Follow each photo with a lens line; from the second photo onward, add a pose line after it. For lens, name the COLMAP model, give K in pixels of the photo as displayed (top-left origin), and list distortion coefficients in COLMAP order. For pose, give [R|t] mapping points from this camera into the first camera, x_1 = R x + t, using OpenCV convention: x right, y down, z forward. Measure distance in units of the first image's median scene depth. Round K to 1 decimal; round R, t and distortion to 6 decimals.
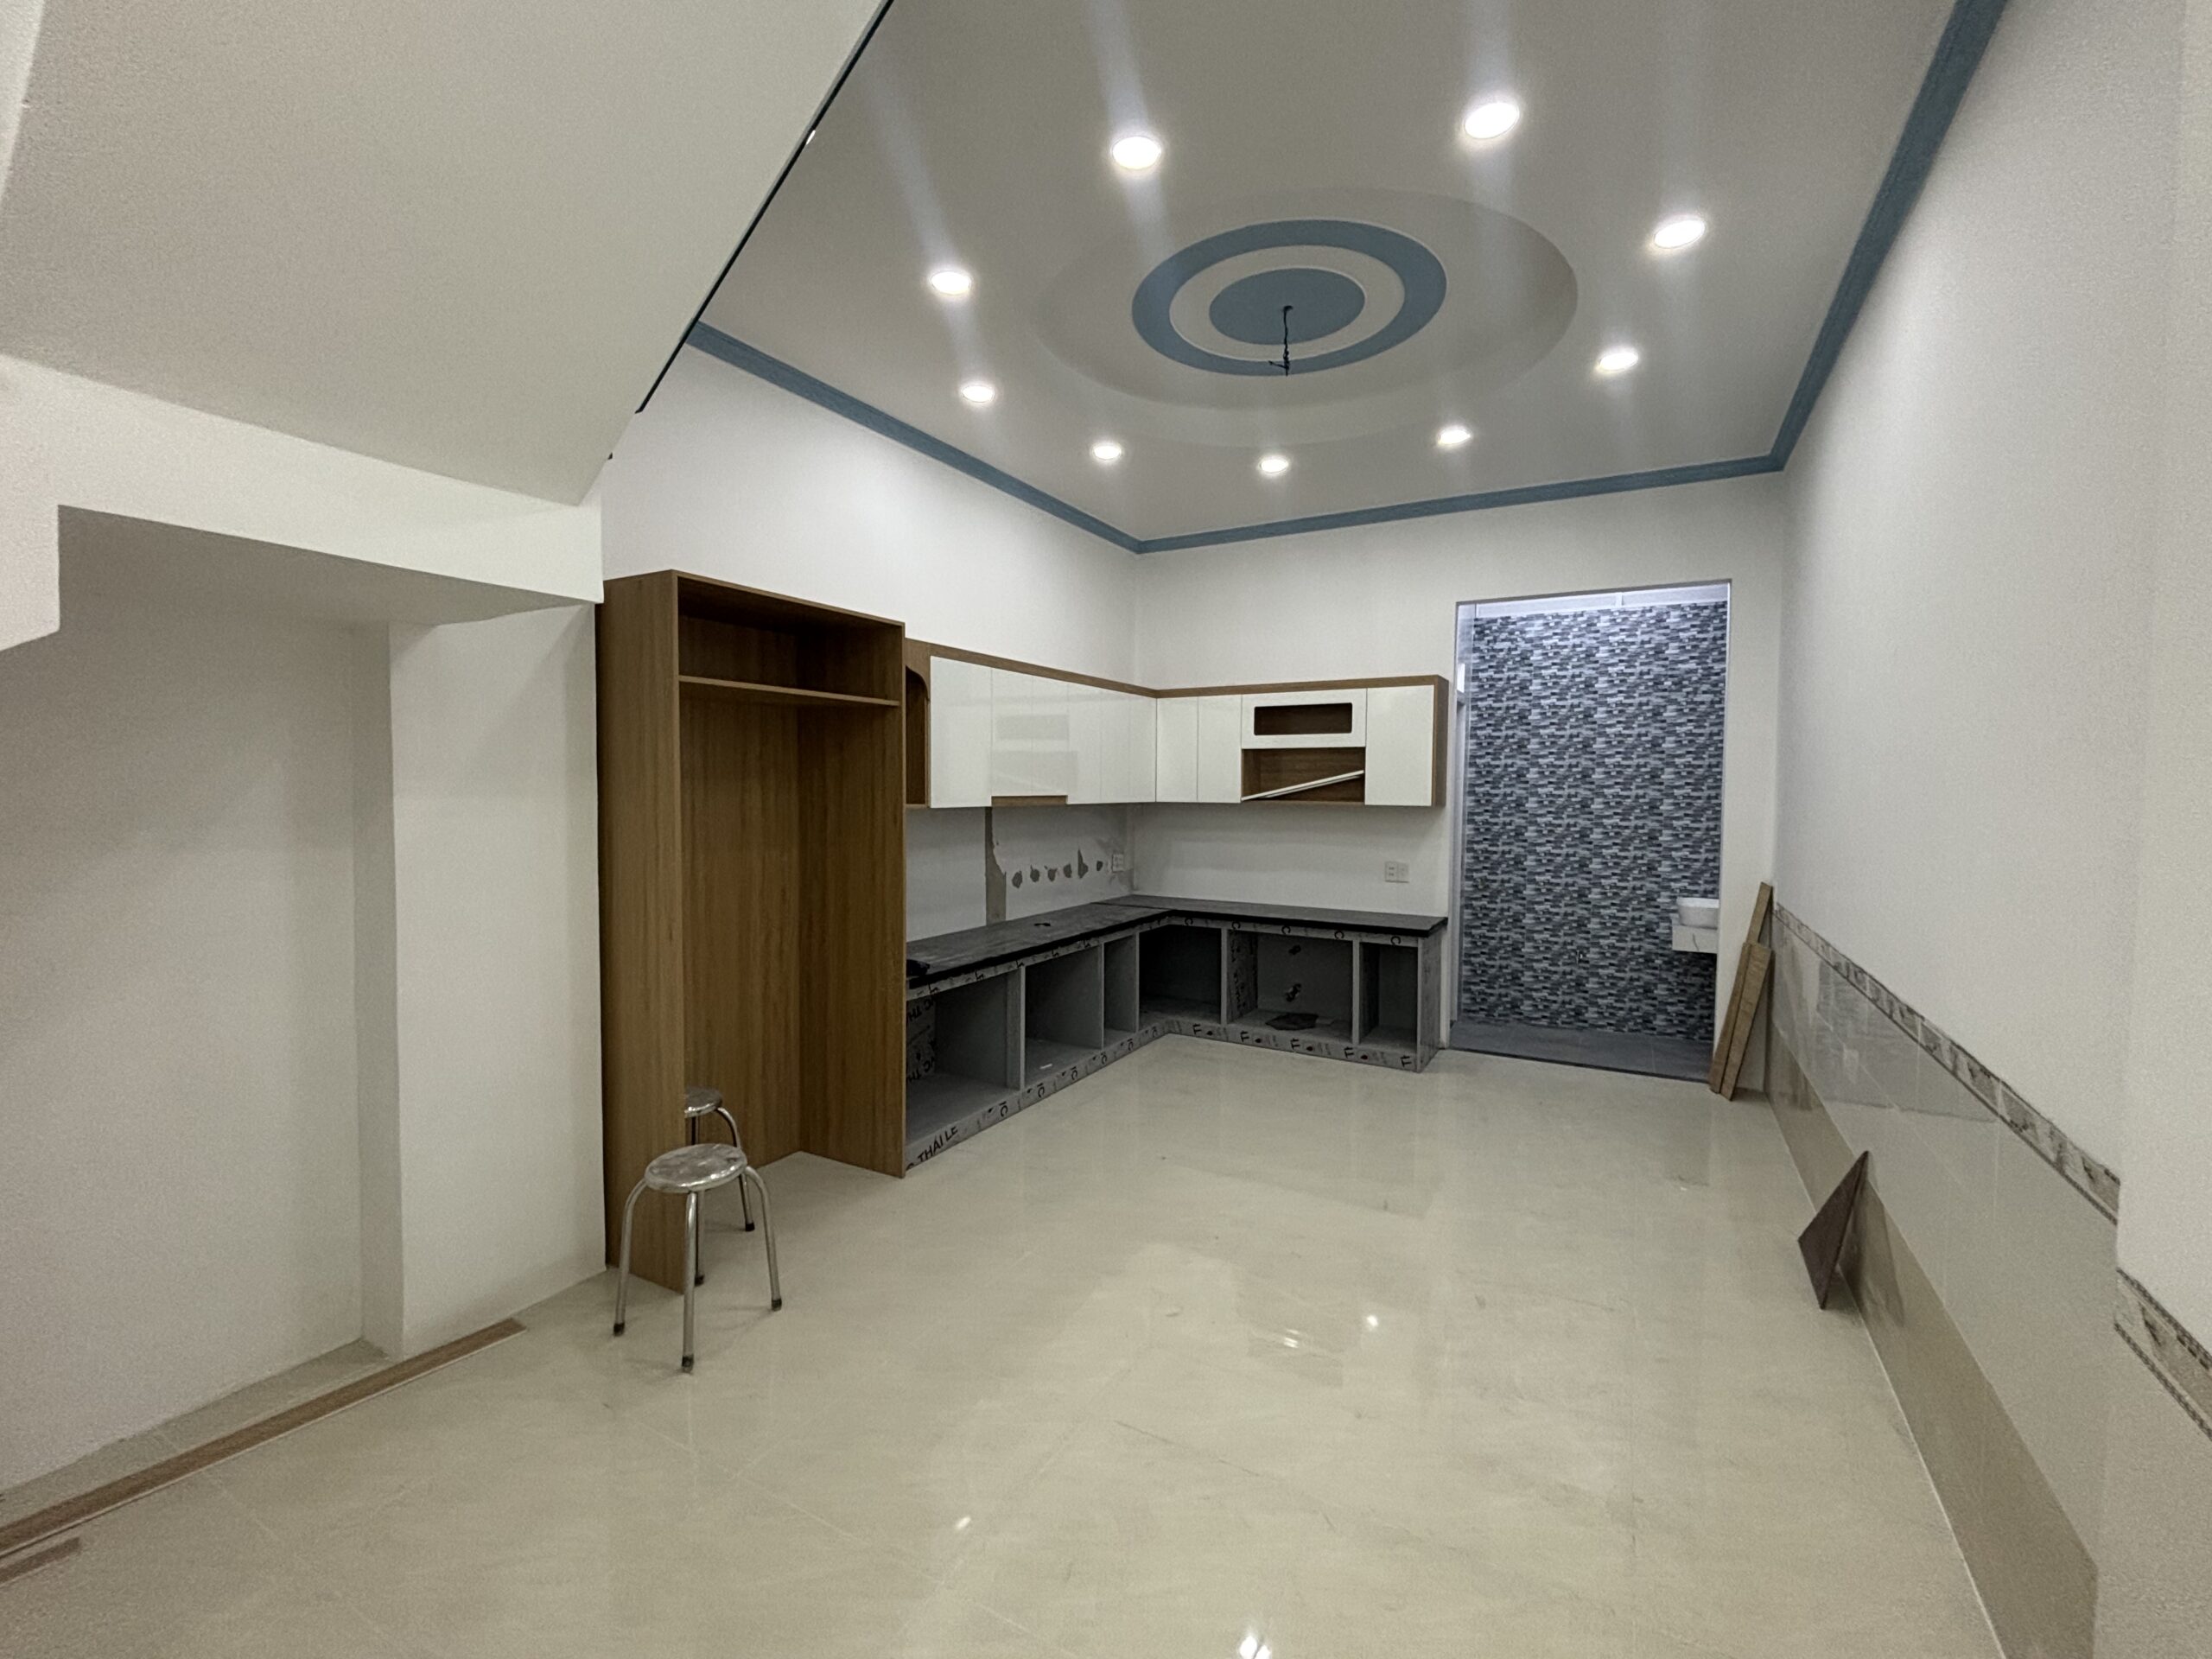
lens RADIAL K [[961.4, 0, 1106.0], [0, 961.4, 829.5], [0, 0, 1]] dist [-0.000769, -0.000052]
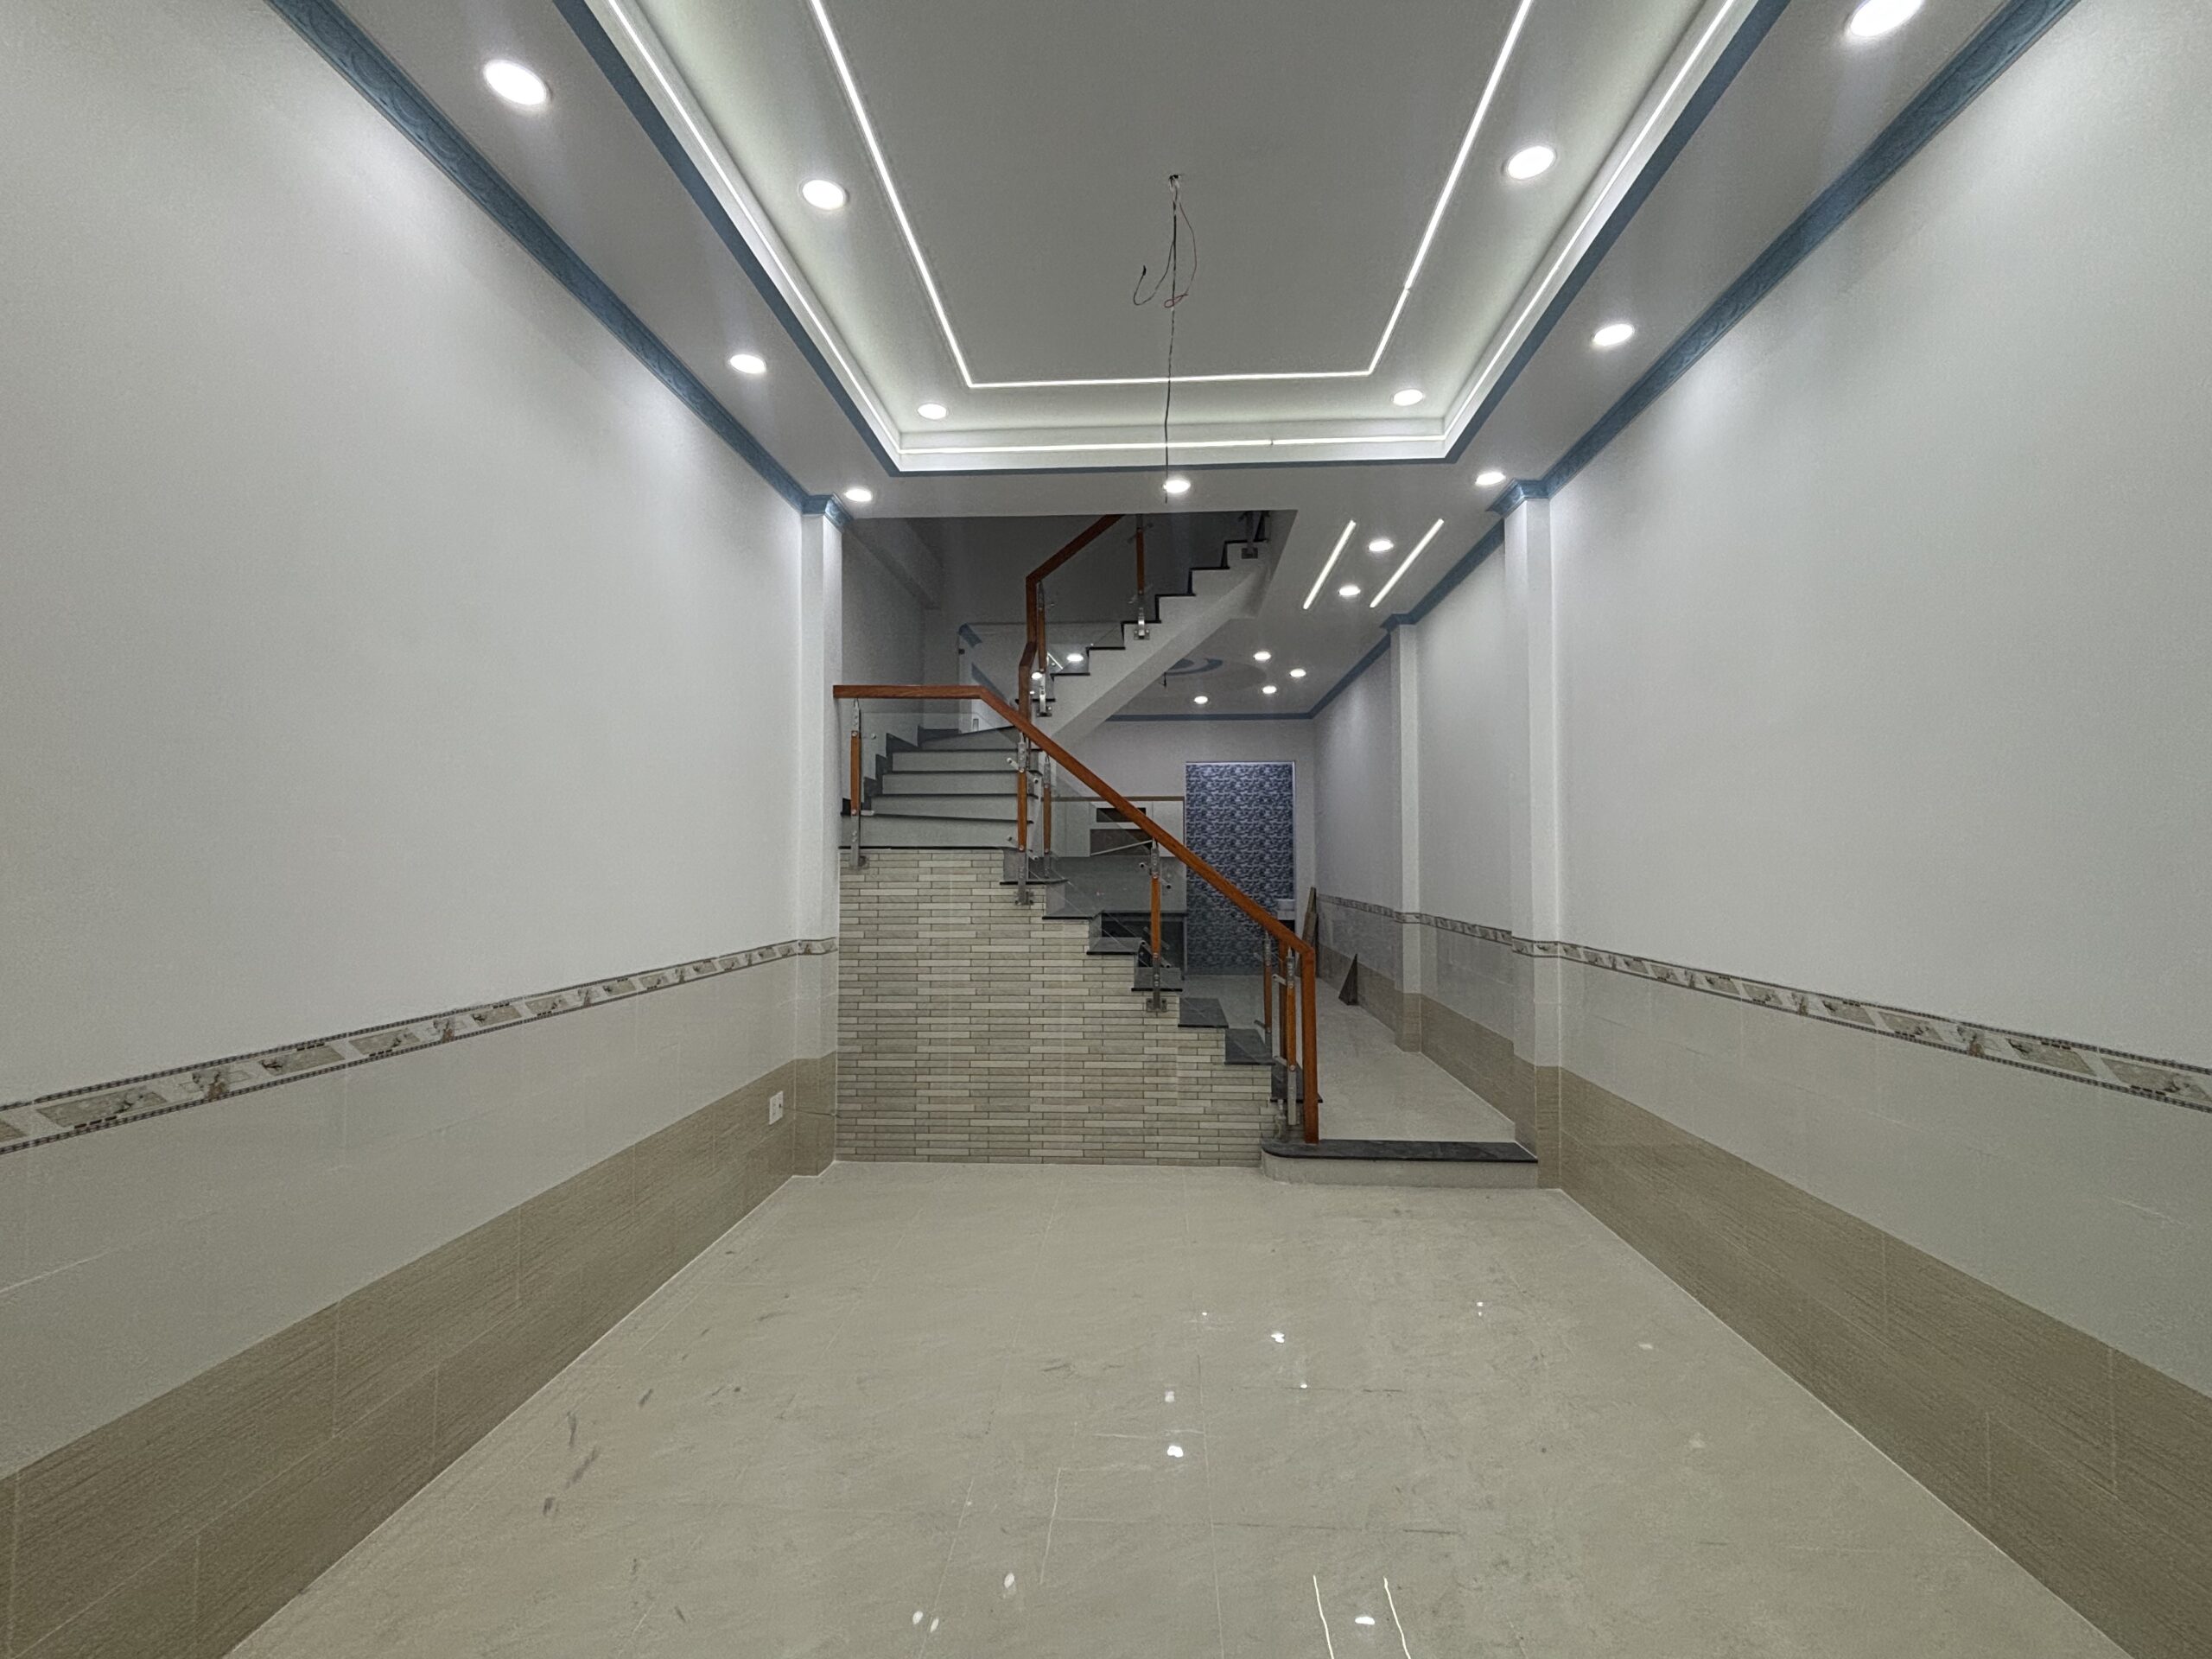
lens RADIAL K [[895.4, 0, 1106.0], [0, 895.4, 829.5], [0, 0, 1]] dist [0.000067, -0.000002]
pose [[0.906142, 0.008337, 0.422890, -0.611766], [0.025160, 0.996973, -0.073566, 0.053454], [-0.422224, 0.077301, 0.903190, -0.682494]]
